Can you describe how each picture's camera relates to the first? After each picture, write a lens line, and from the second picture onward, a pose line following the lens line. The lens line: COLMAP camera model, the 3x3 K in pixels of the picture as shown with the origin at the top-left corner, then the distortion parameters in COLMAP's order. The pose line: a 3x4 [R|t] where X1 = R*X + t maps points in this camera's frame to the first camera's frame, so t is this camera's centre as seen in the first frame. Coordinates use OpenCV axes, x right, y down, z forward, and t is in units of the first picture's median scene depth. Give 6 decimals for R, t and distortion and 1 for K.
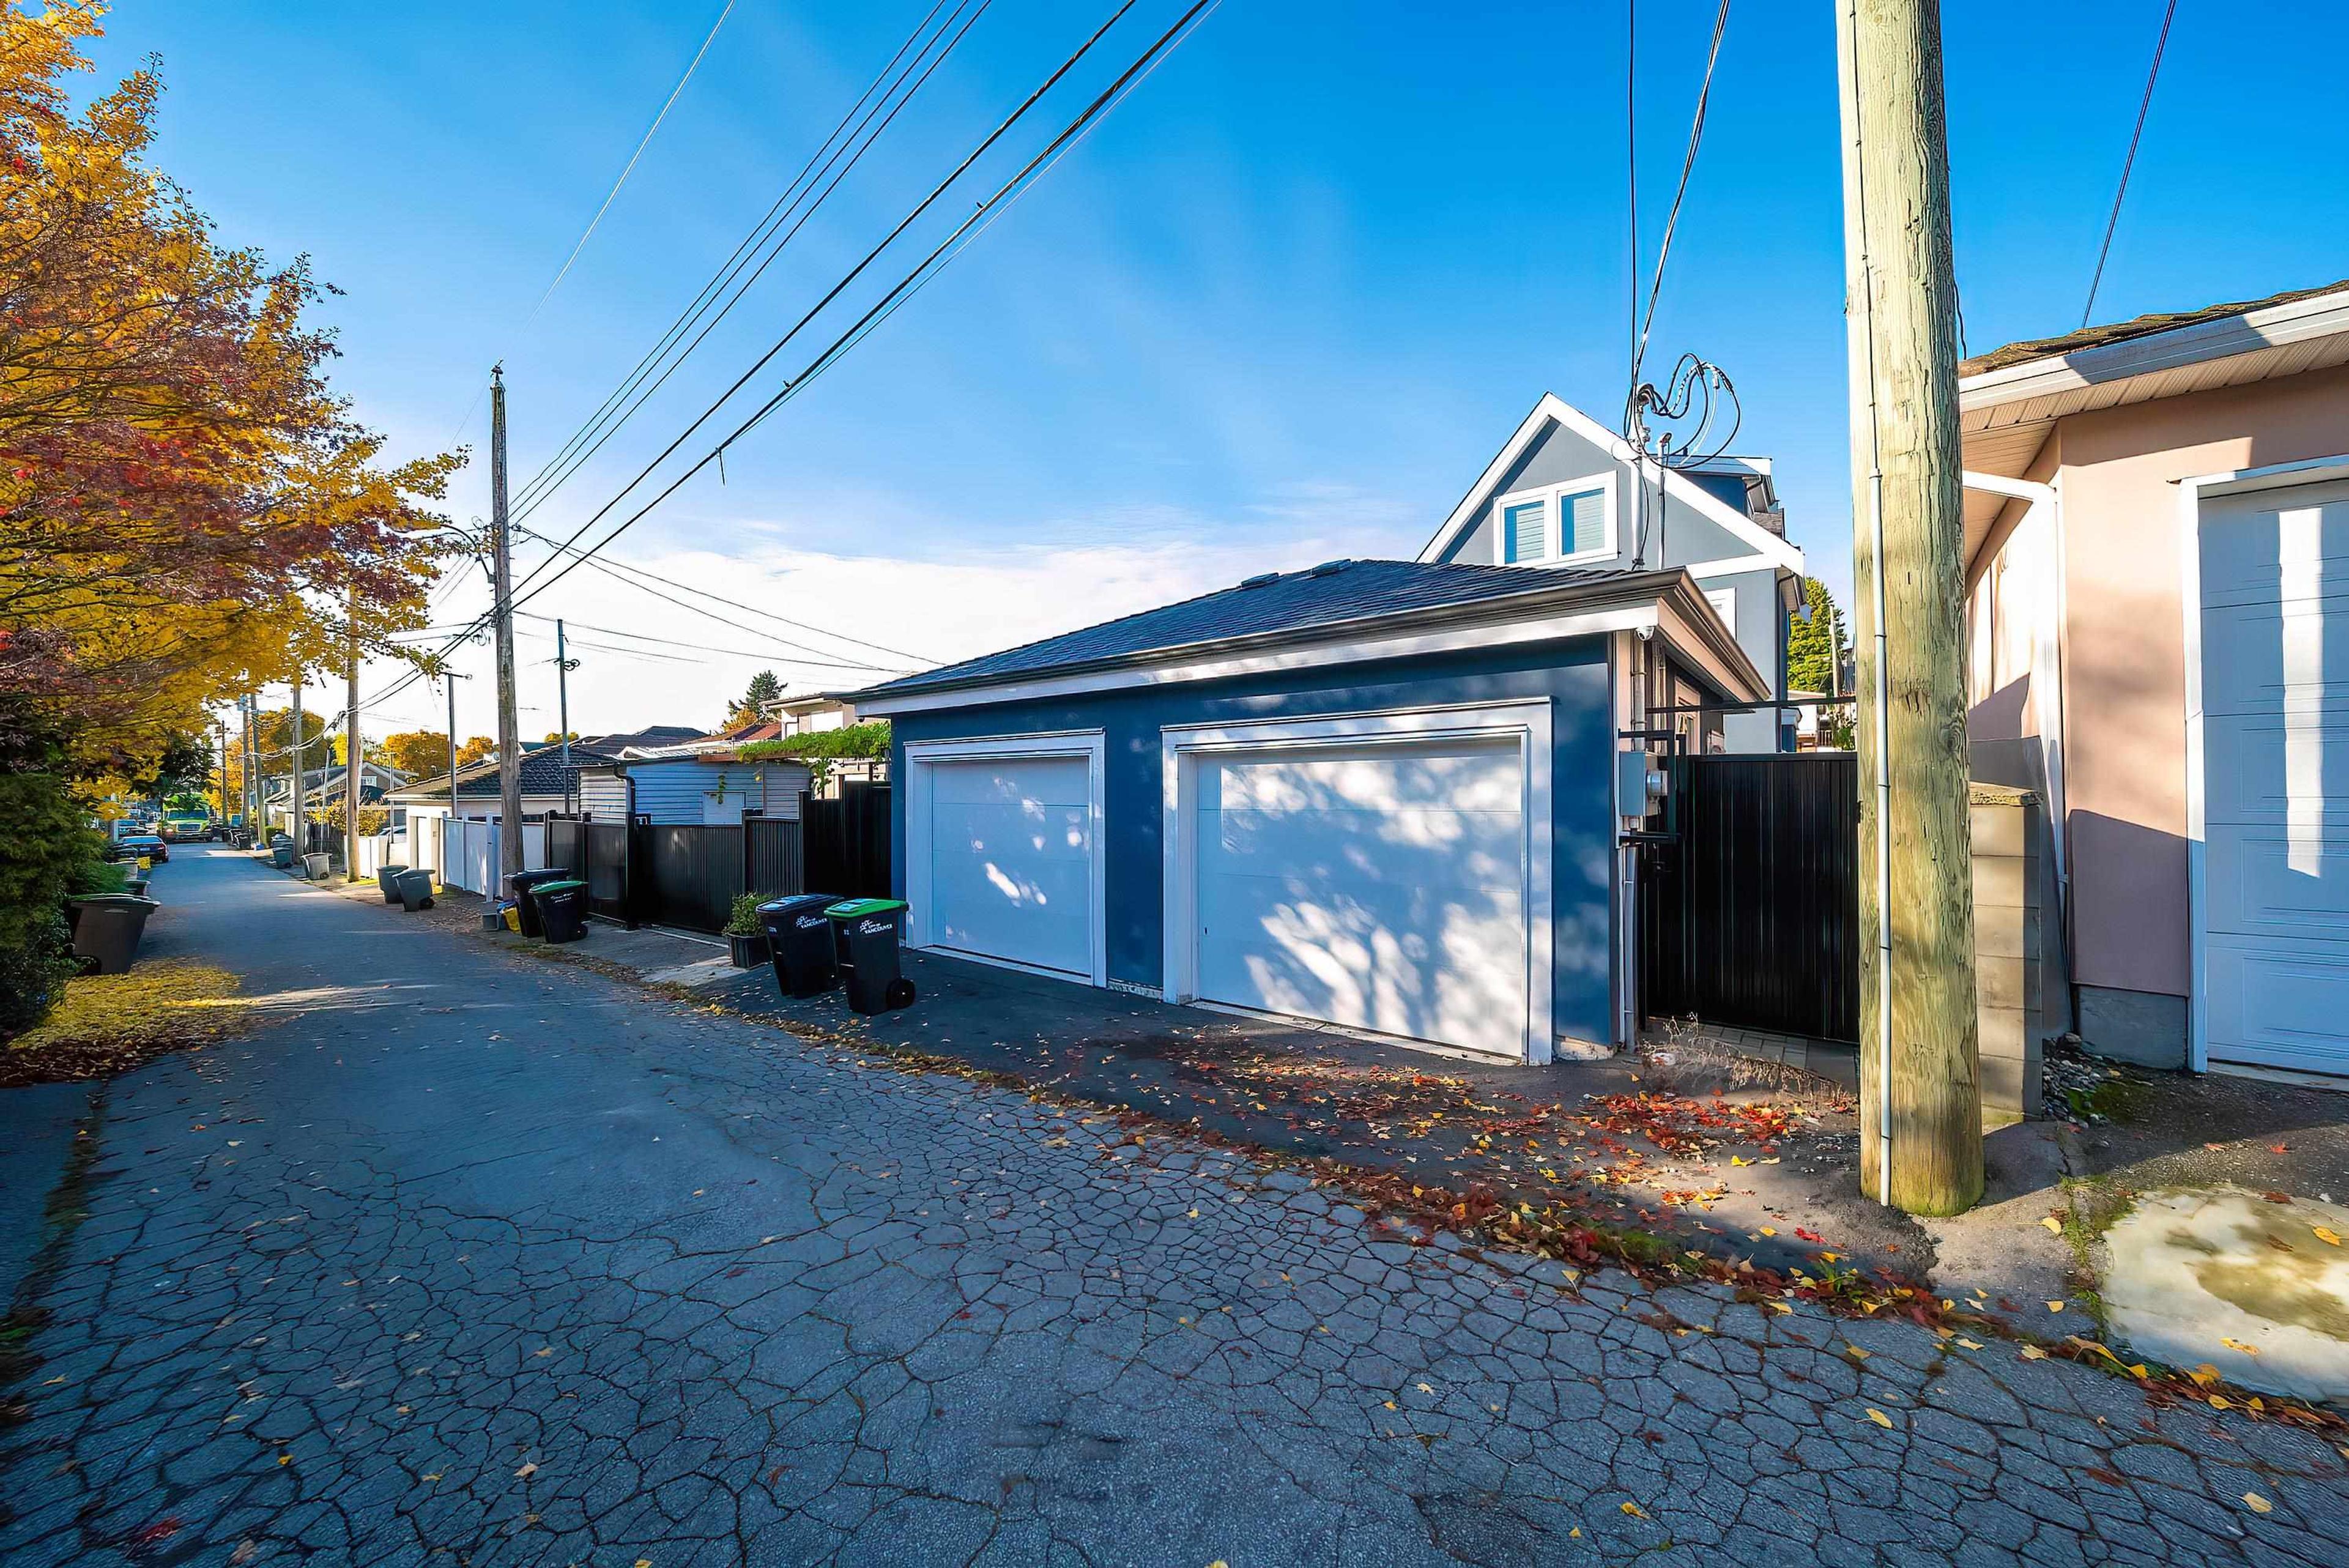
lens RADIAL K [[818.6, 0, 1182.0], [0, 818.6, 784.5], [0, 0, 1]] dist [-0.005368, -0.000210]
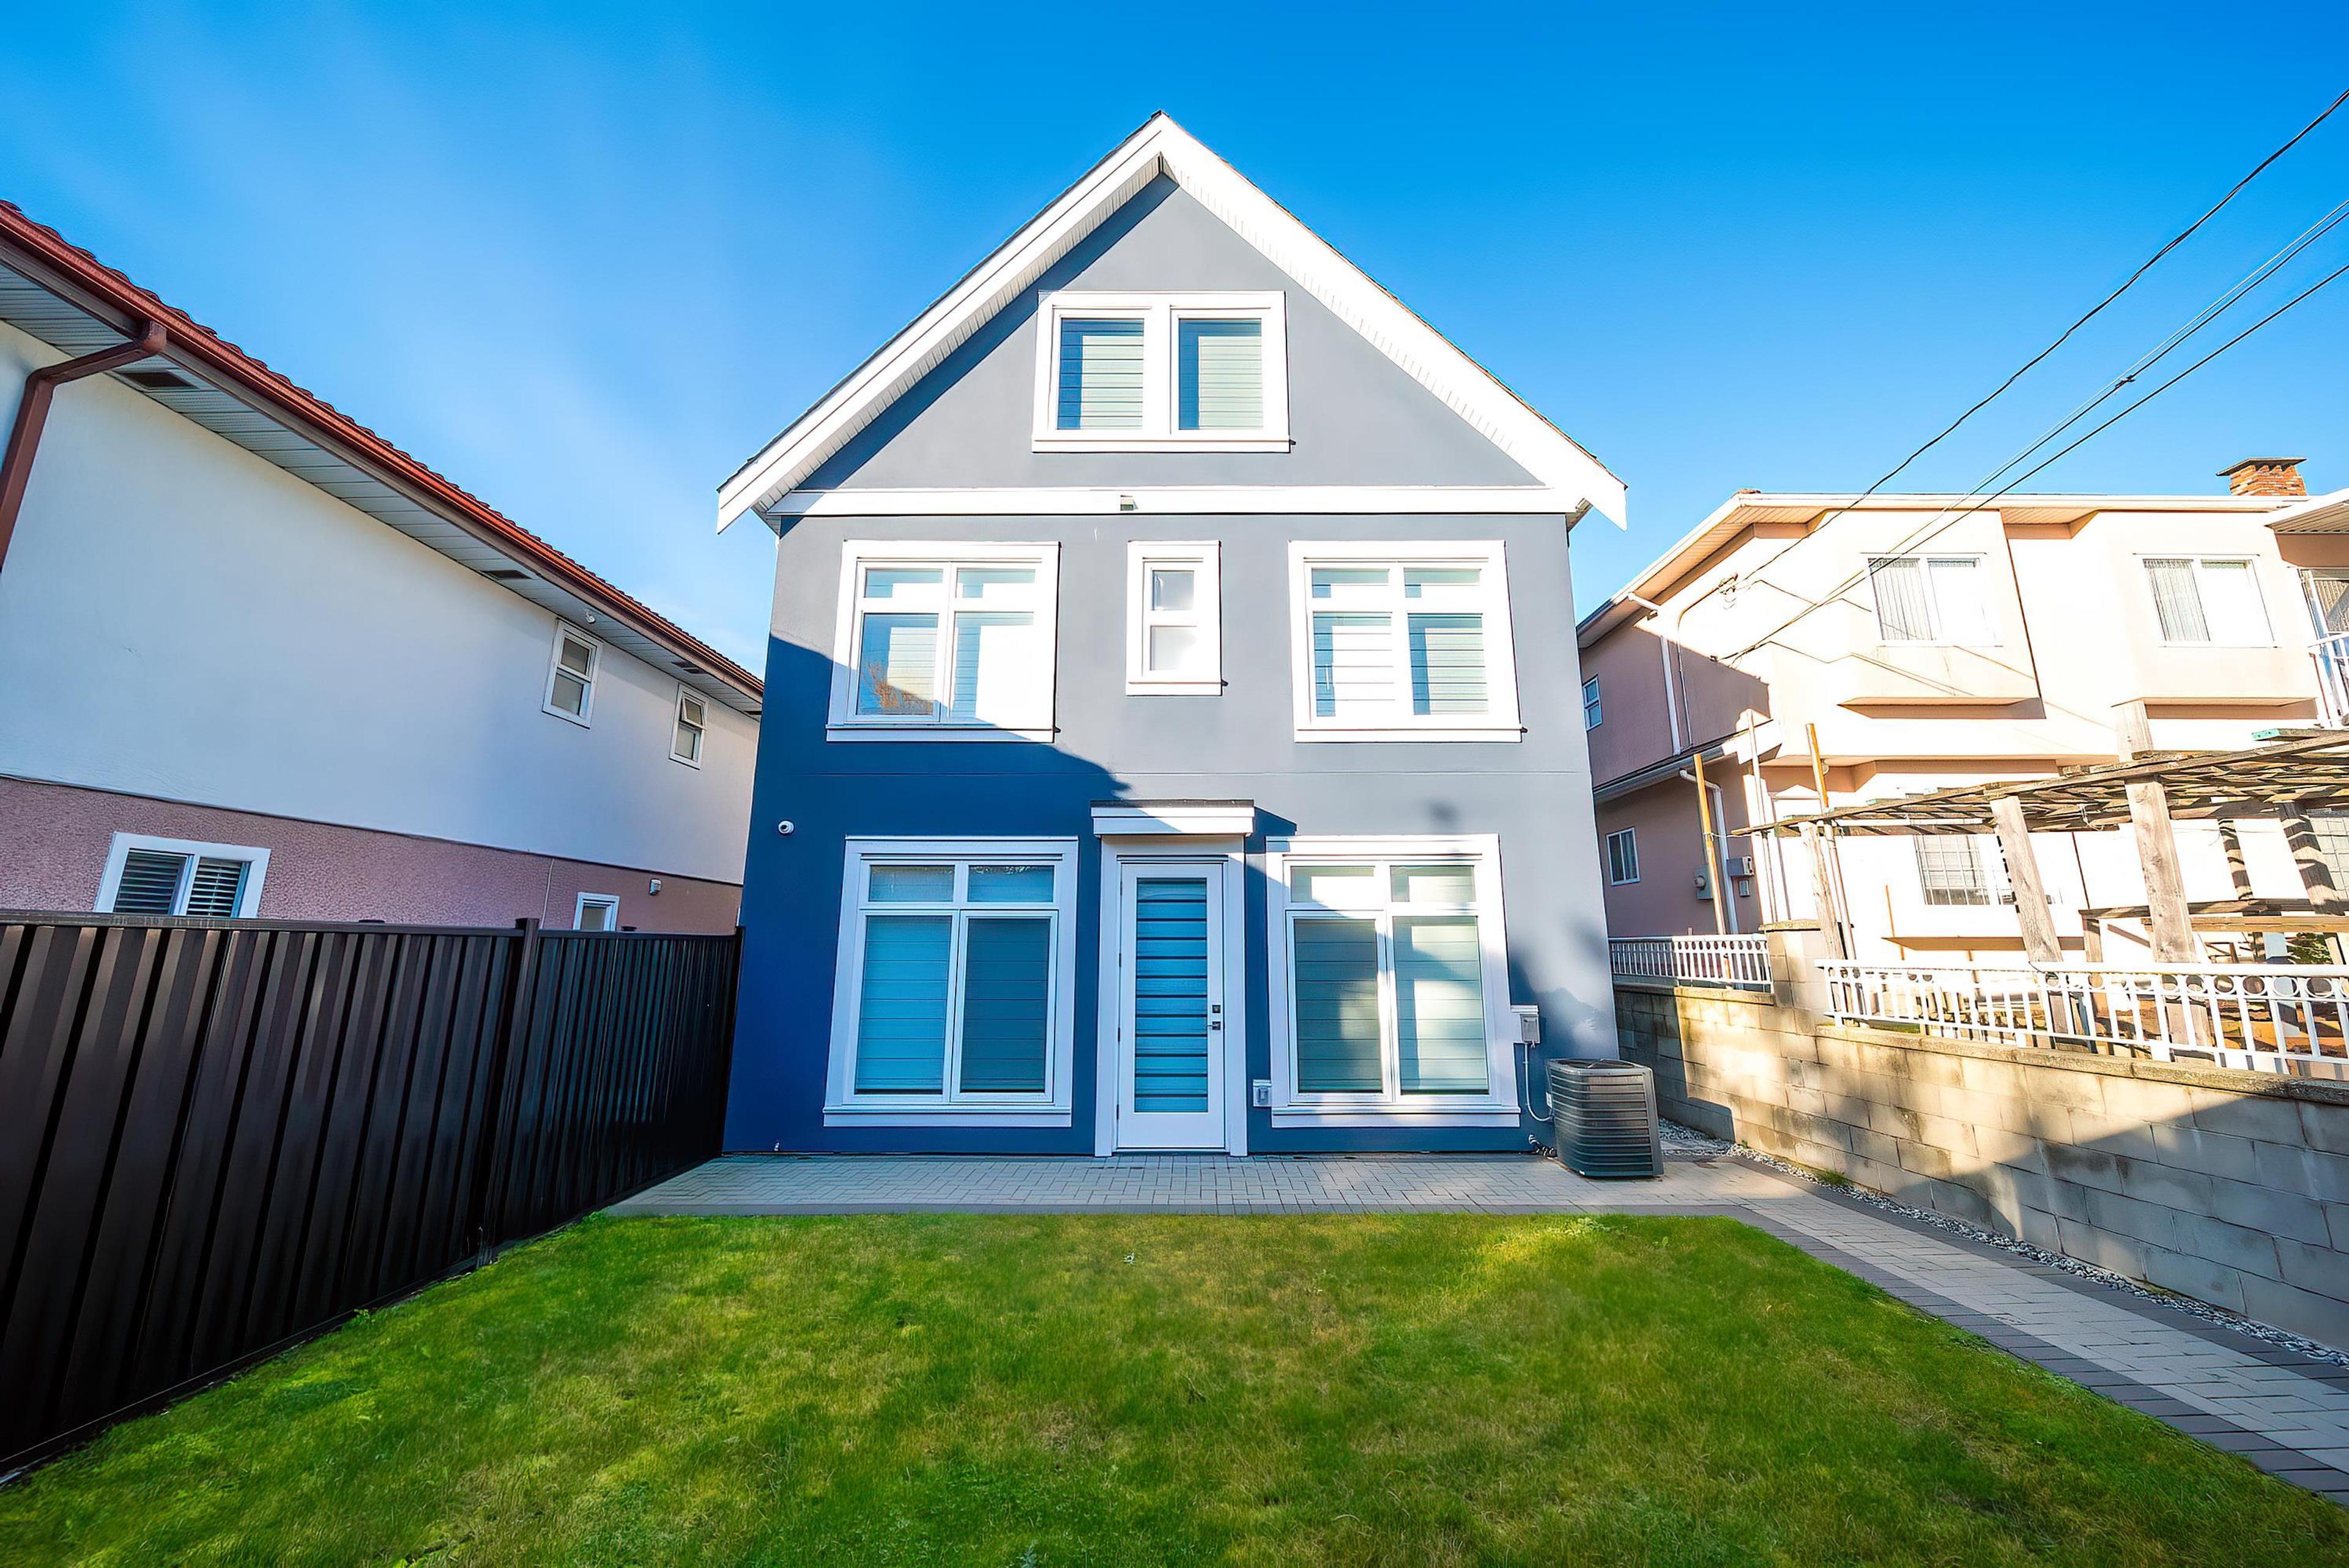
lens RADIAL K [[818.6, 0, 1182.0], [0, 818.6, 784.5], [0, 0, 1]] dist [-0.005368, -0.000210]
pose [[0.775692, 0.128377, 0.617917, 0.605318], [-0.008377, 0.981101, -0.193316, 0.005183], [-0.631057, 0.144778, 0.762107, 1.959141]]
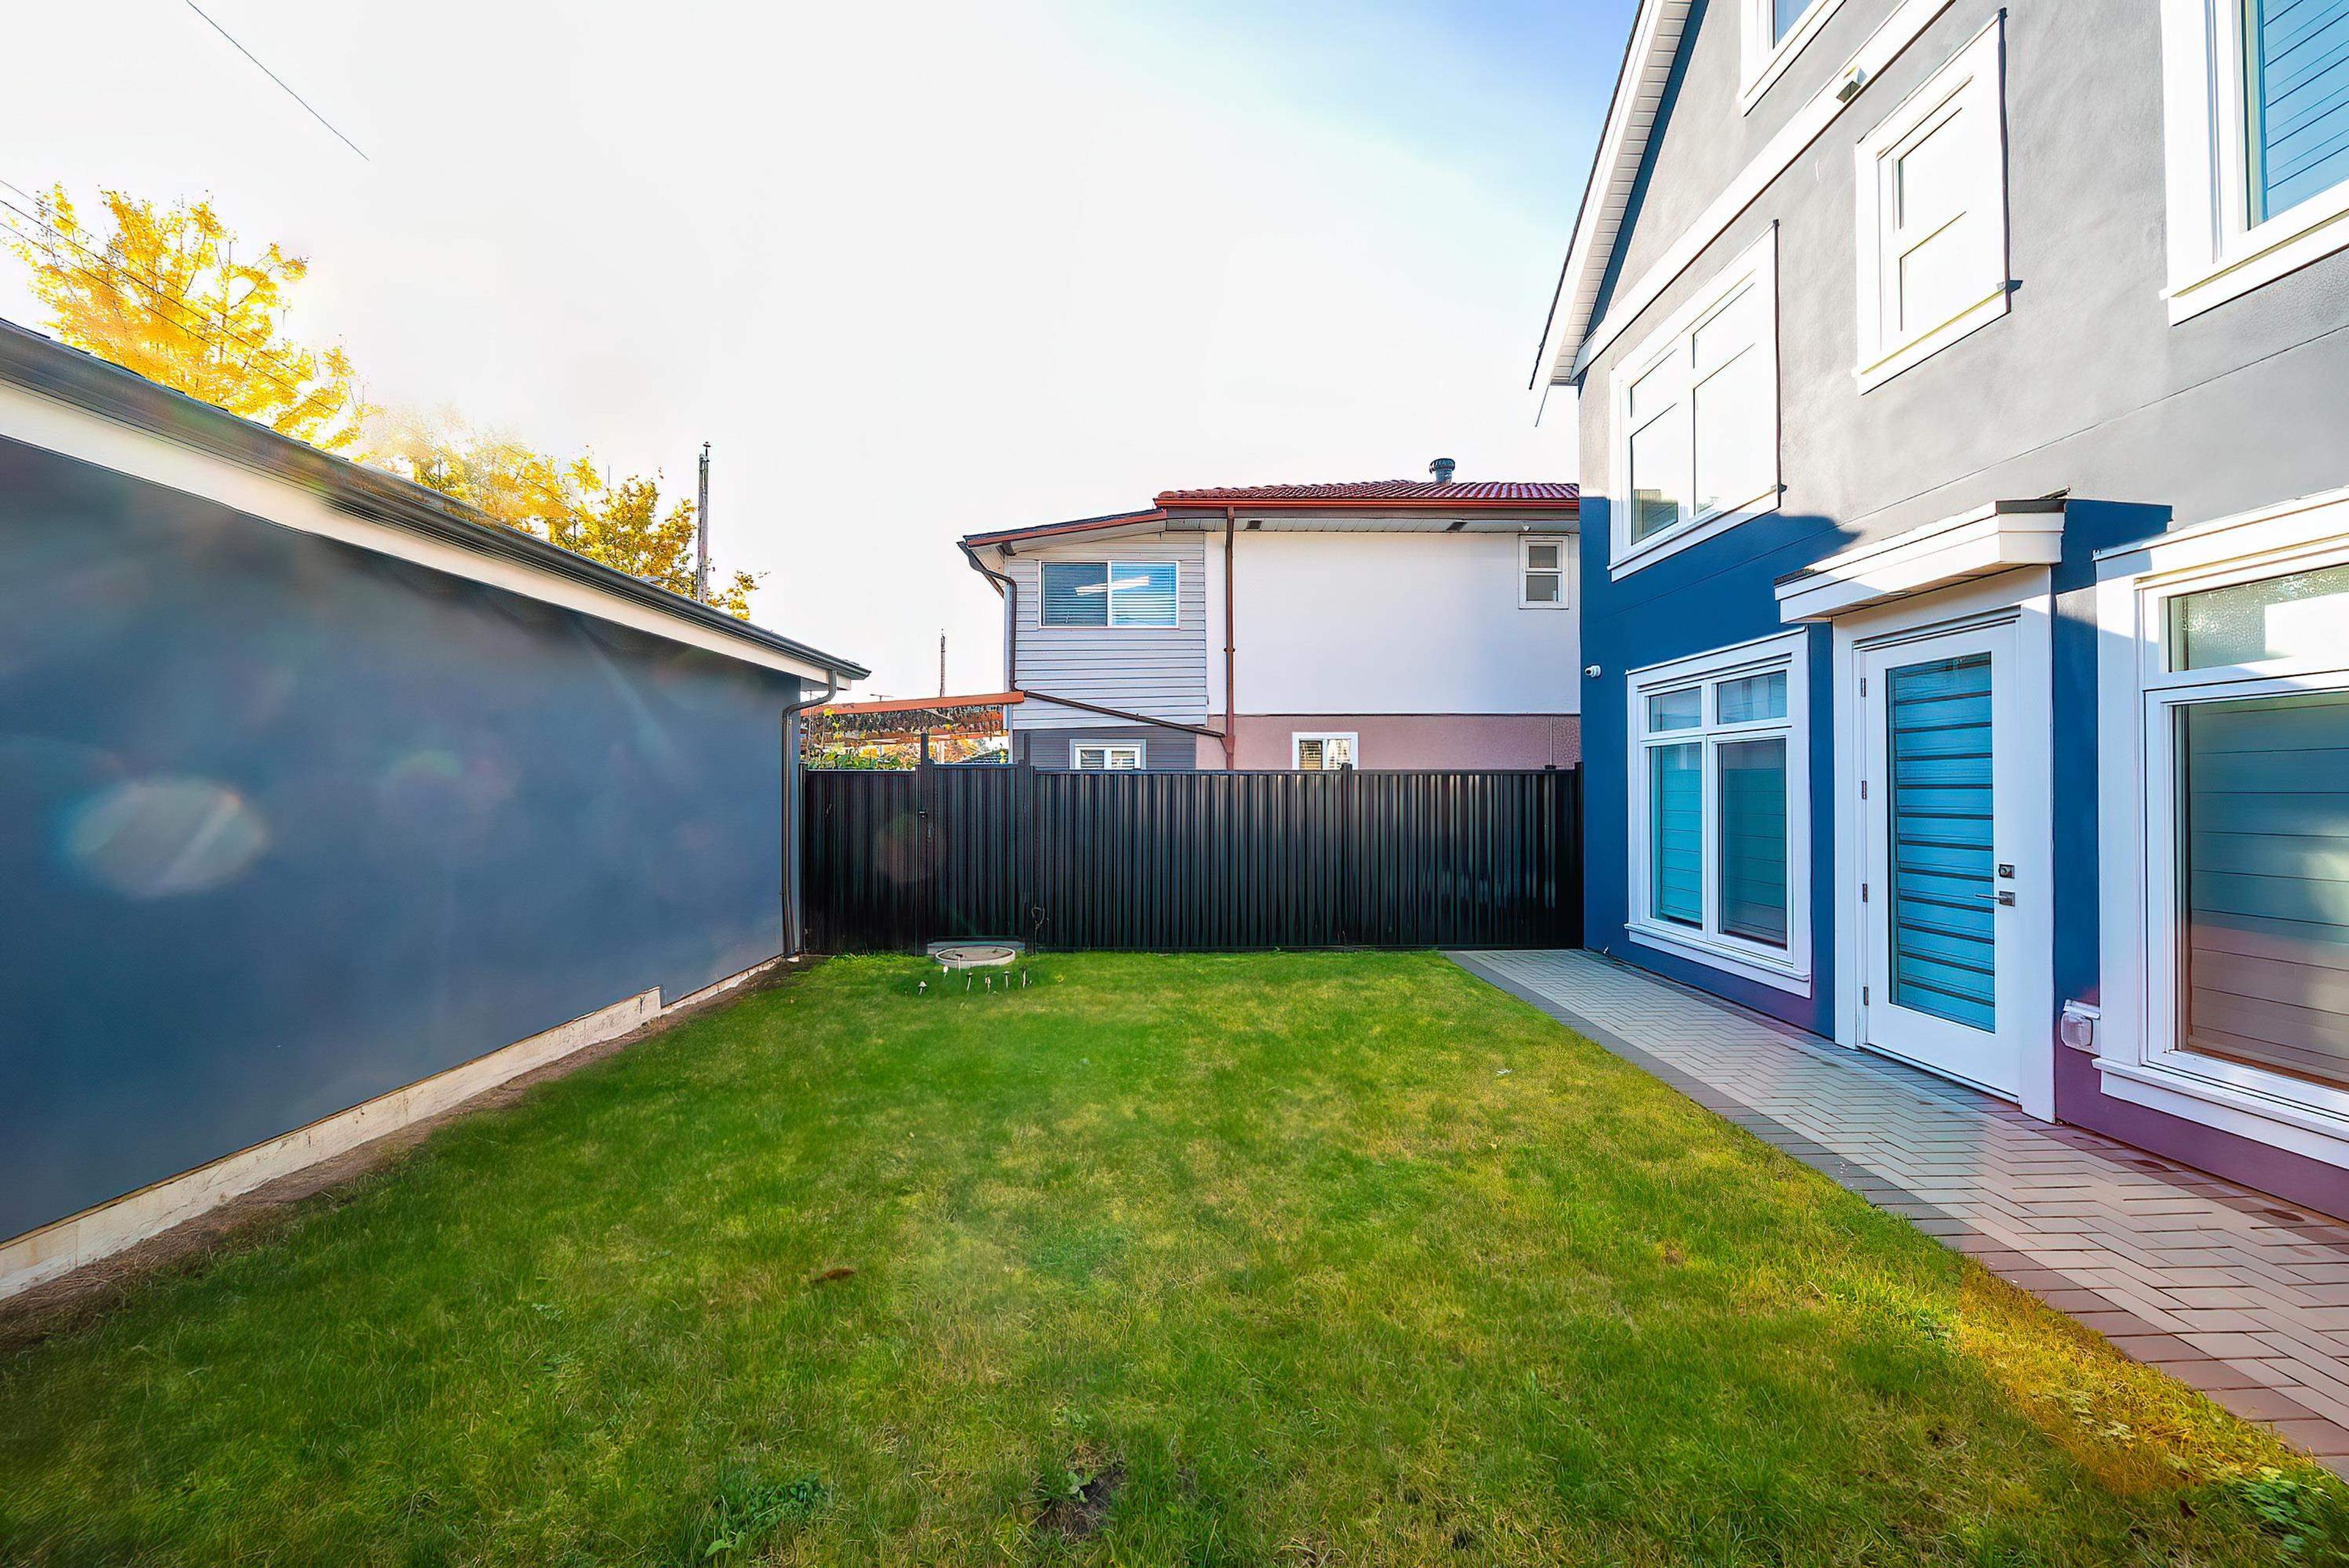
lens RADIAL K [[818.6, 0, 1182.0], [0, 818.6, 784.5], [0, 0, 1]] dist [-0.005368, -0.000210]
pose [[0.650463, -0.003147, -0.759532, 1.449904], [0.005828, 0.999983, 0.000848, 0.015469], [0.759516, -0.004978, 0.650470, 1.898151]]
